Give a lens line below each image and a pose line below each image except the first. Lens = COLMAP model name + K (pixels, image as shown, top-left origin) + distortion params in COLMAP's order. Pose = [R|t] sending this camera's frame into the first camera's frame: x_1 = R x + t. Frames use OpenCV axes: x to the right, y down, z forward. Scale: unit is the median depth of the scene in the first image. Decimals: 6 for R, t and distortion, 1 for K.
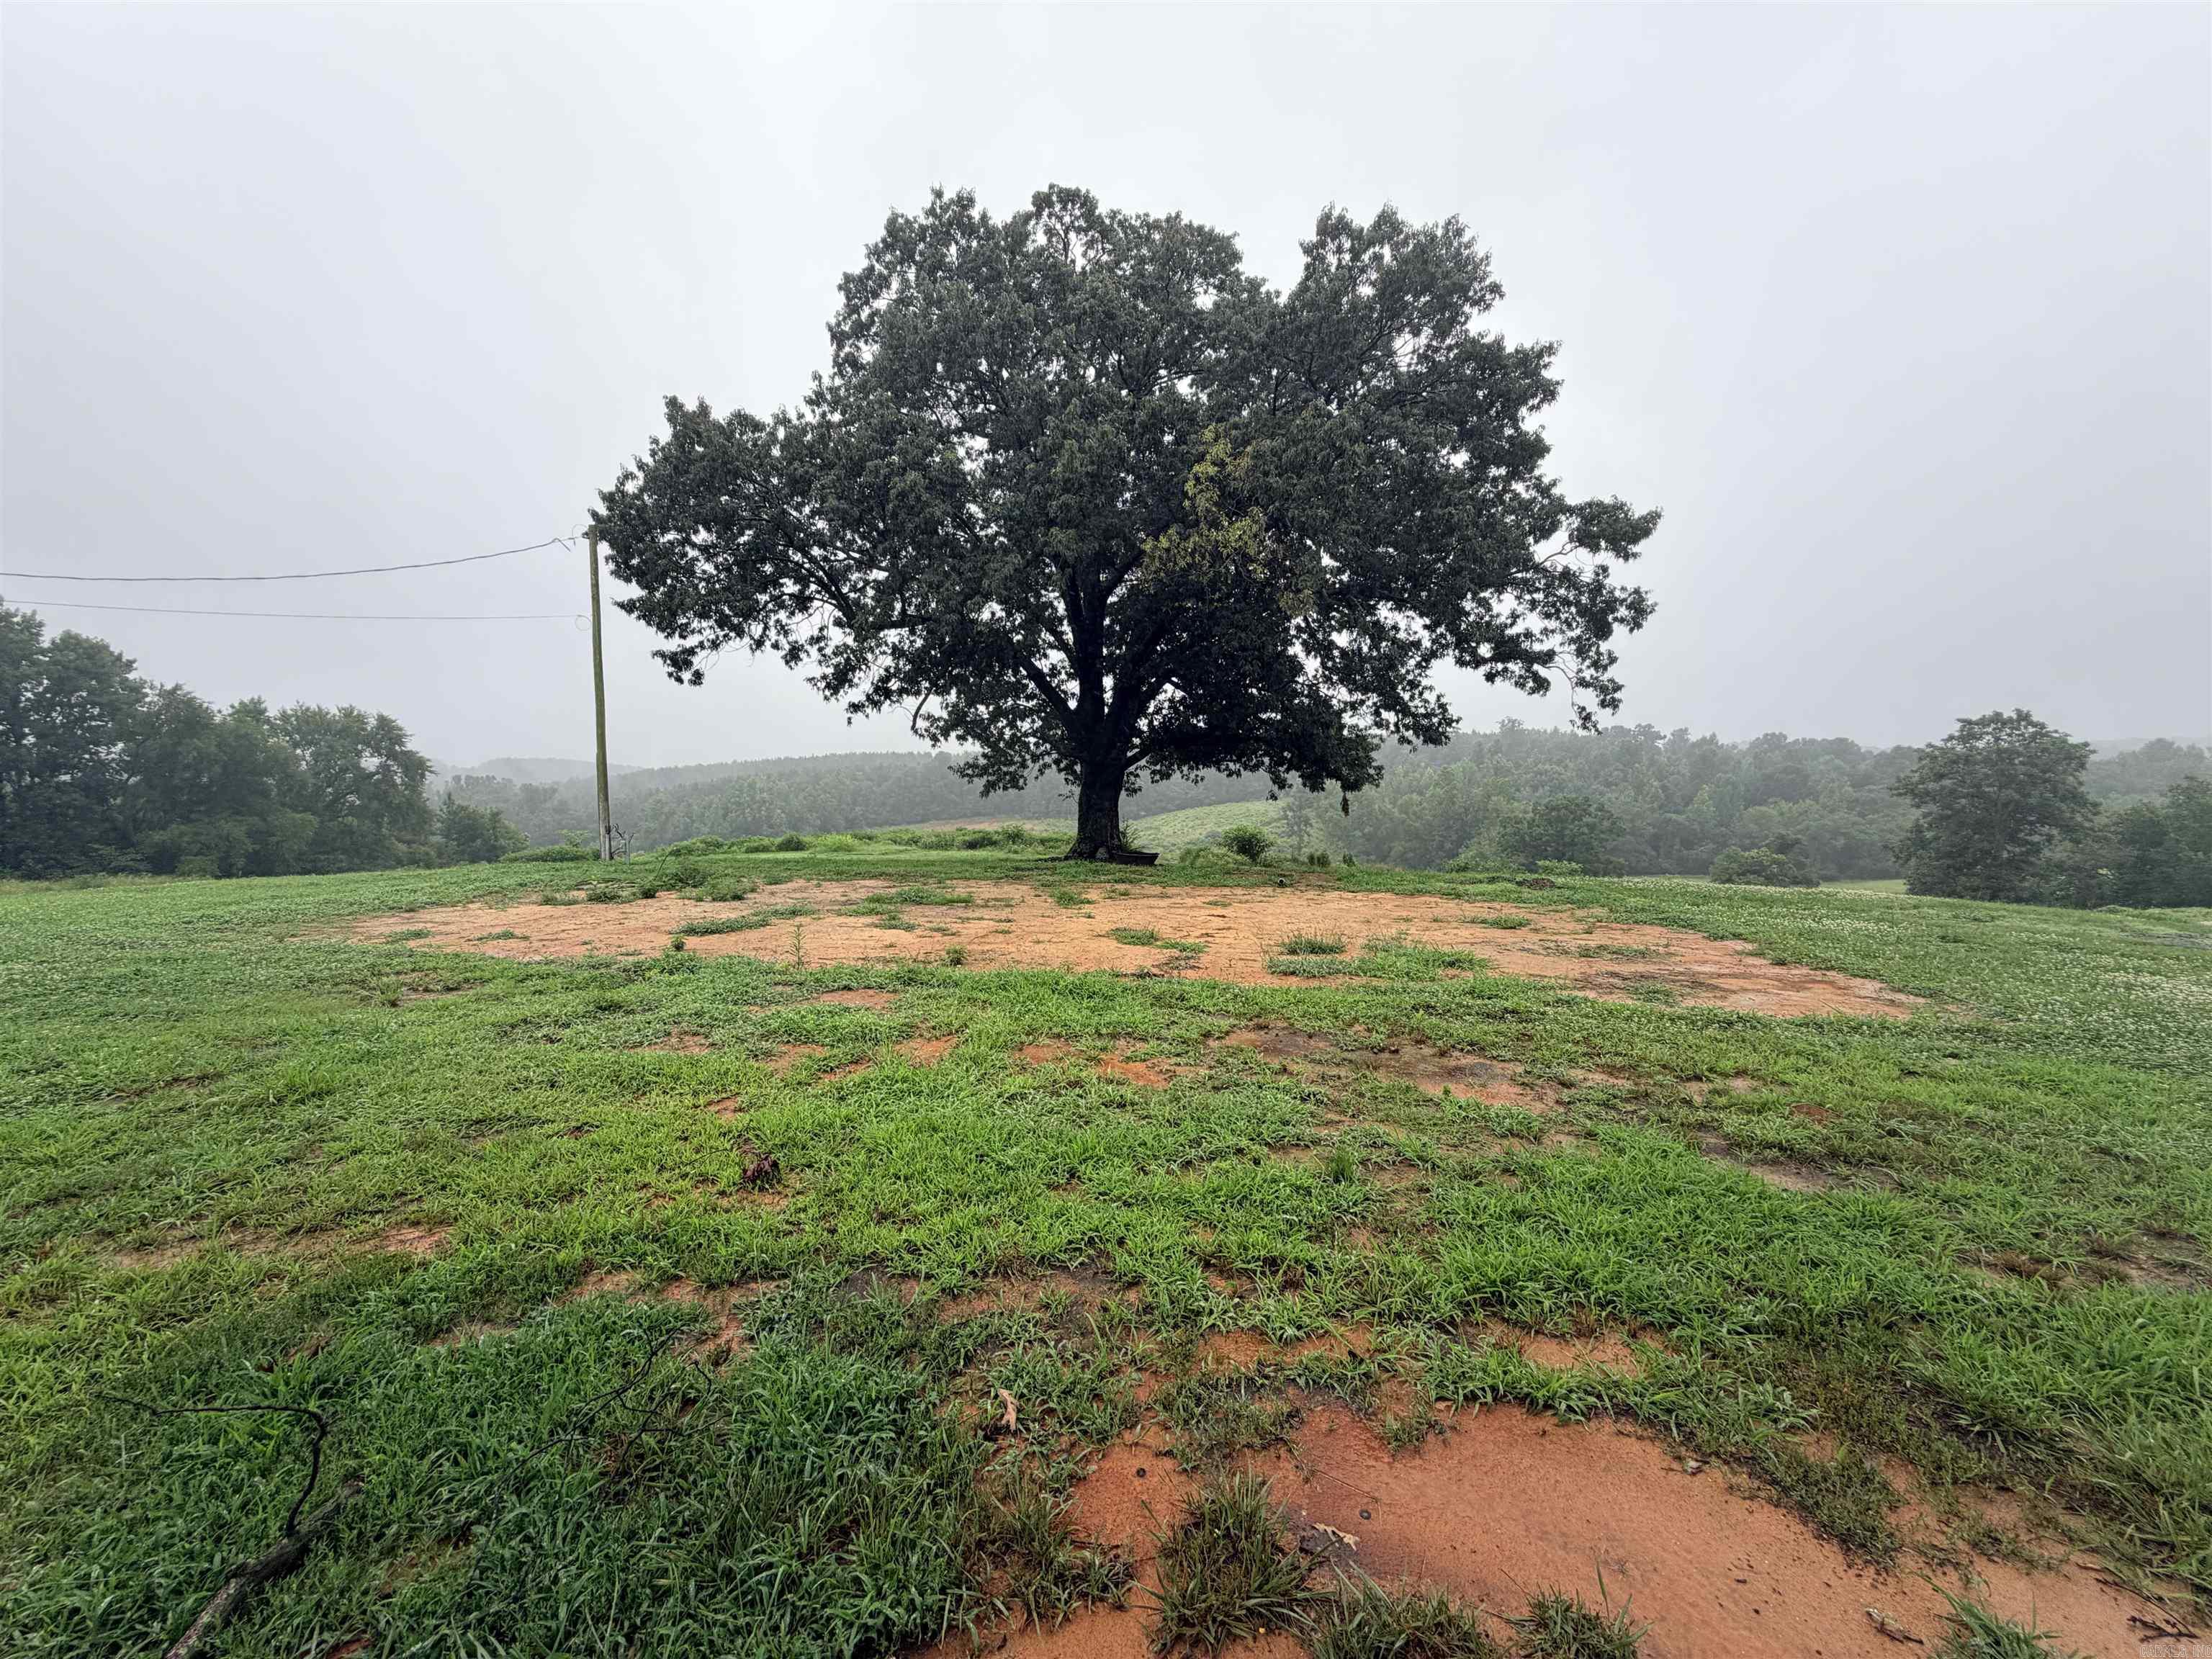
lens RADIAL K [[888.7, 0, 1102.2], [0, 888.7, 827.7], [0, 0, 1]] dist [0.001734, 0.000218]
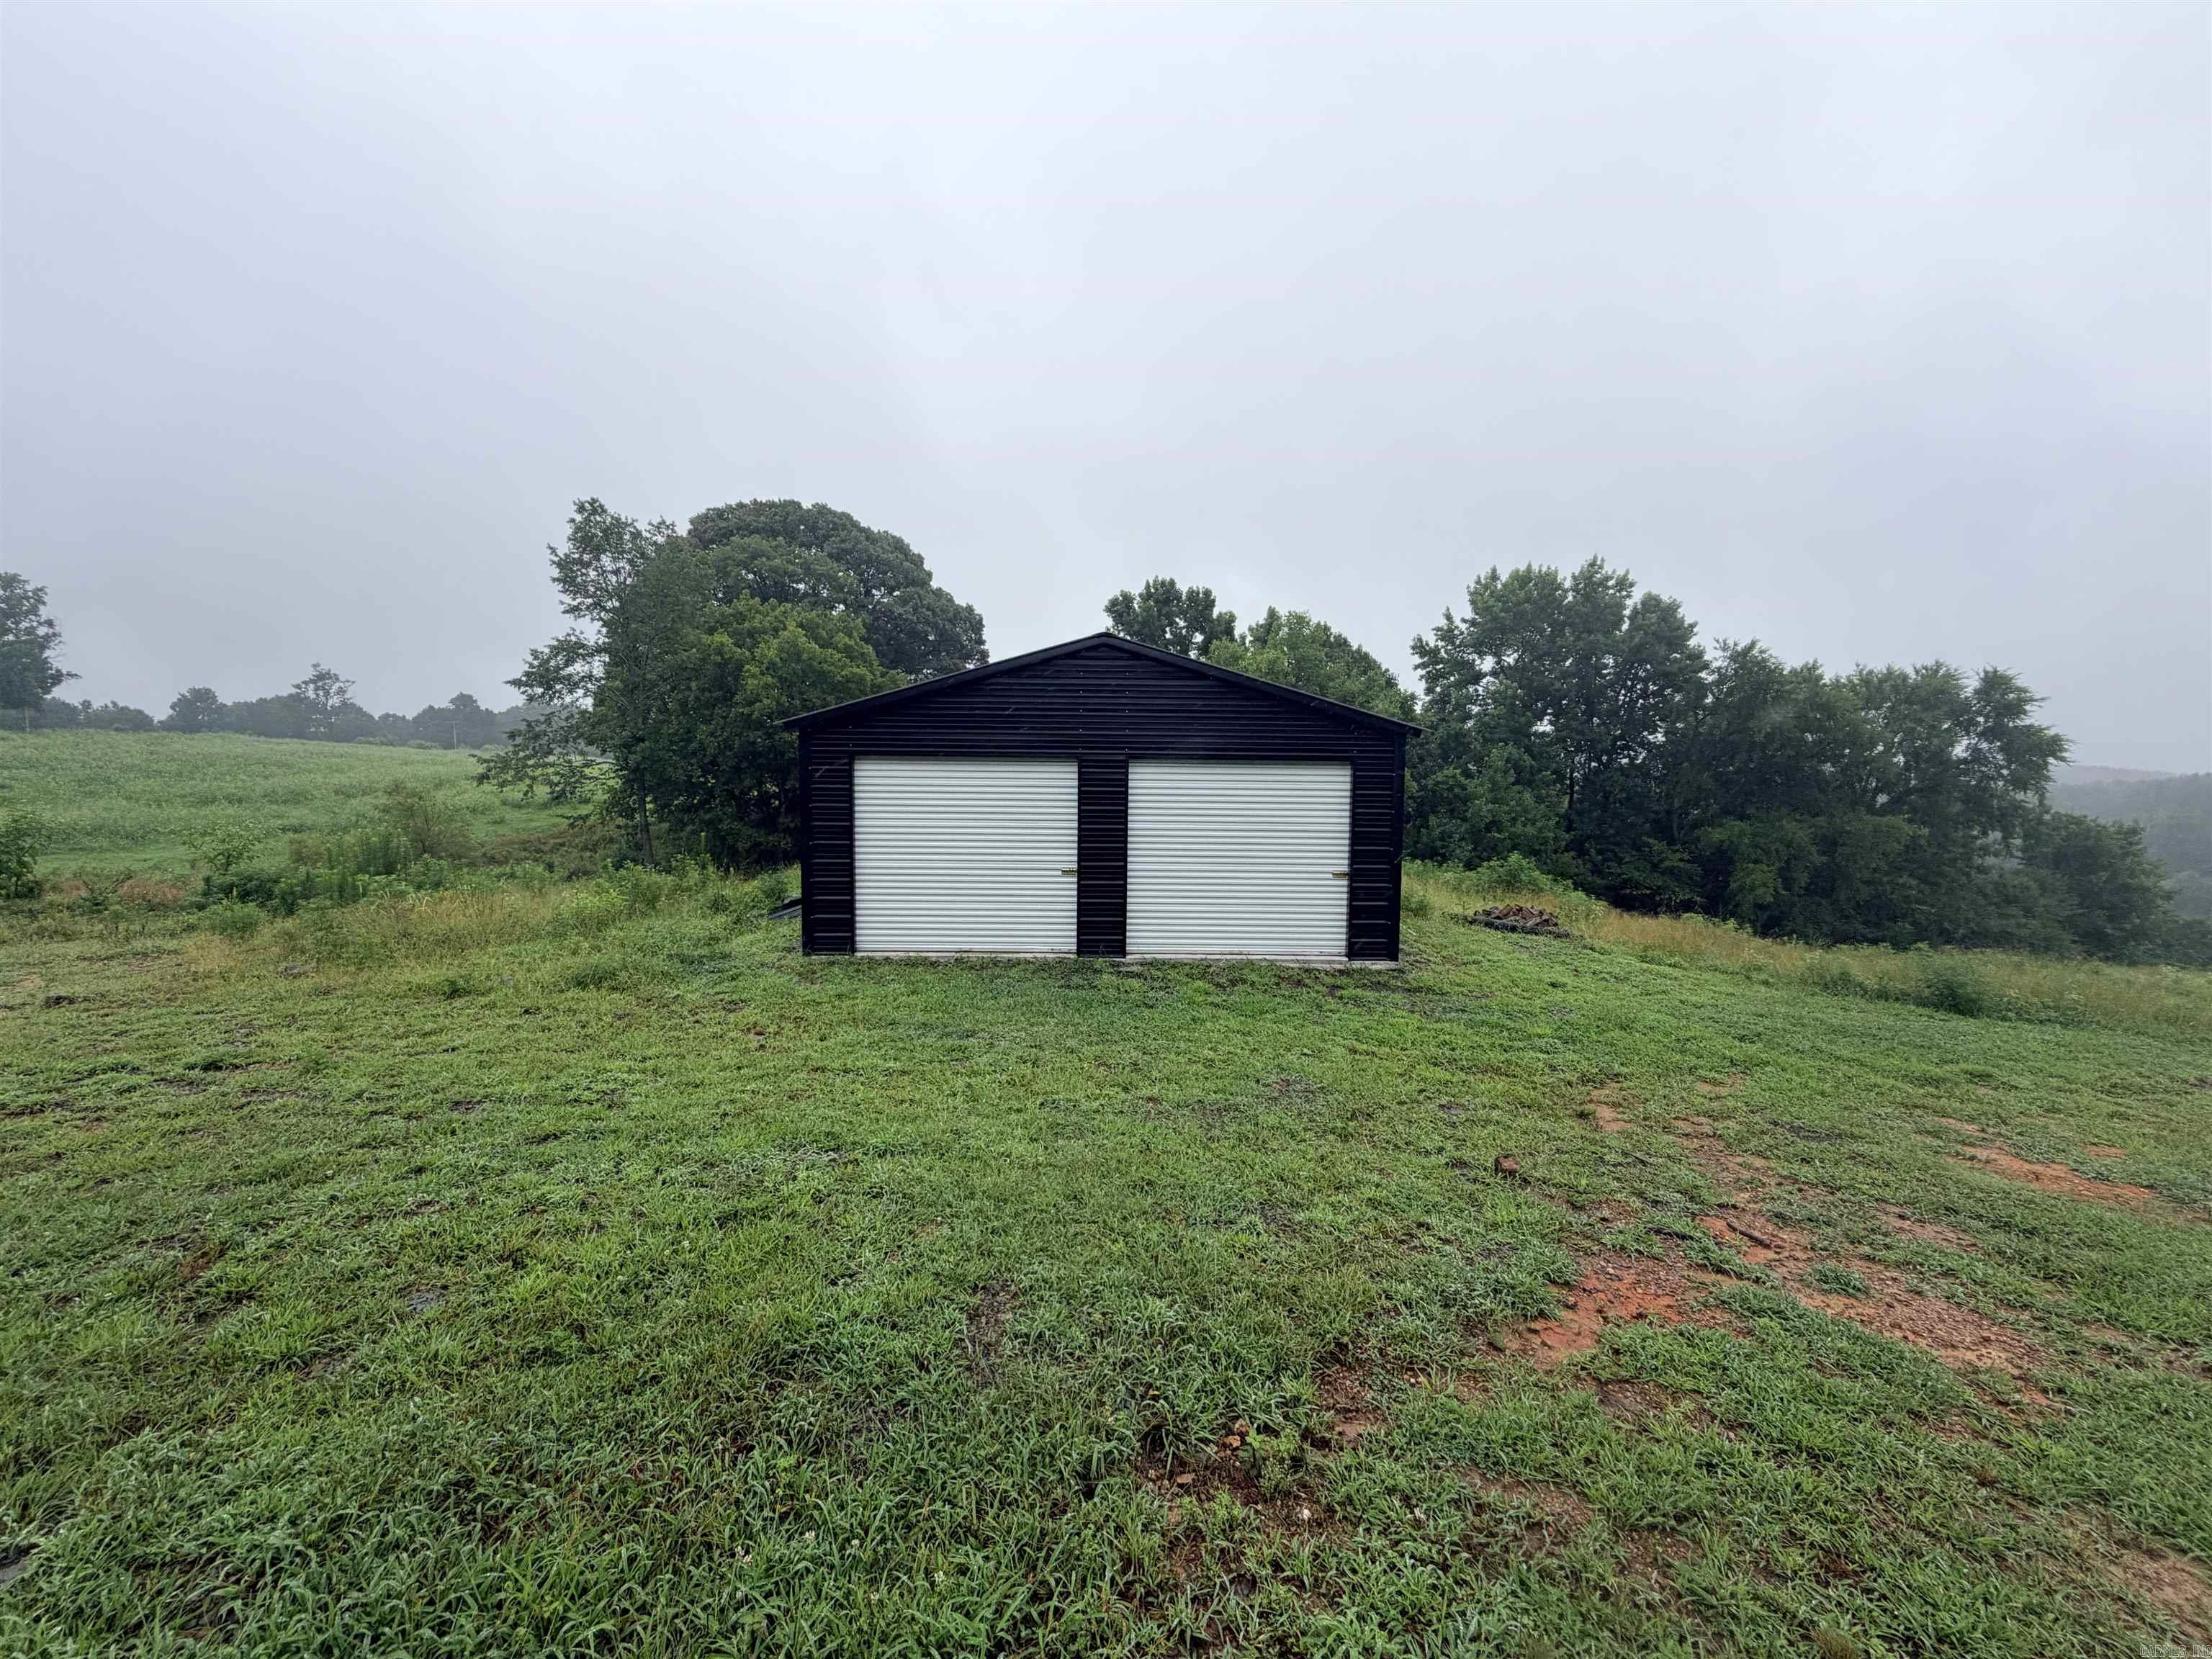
lens RADIAL K [[888.7, 0, 1101.6], [0, 888.7, 817.6], [0, 0, 1]] dist [0.001734, 0.000218]
pose [[0.256769, 0.063054, -0.964414, -0.412544], [-0.076634, 0.996056, 0.044720, 0.001191], [0.963430, 0.062425, 0.260588, 0.250851]]
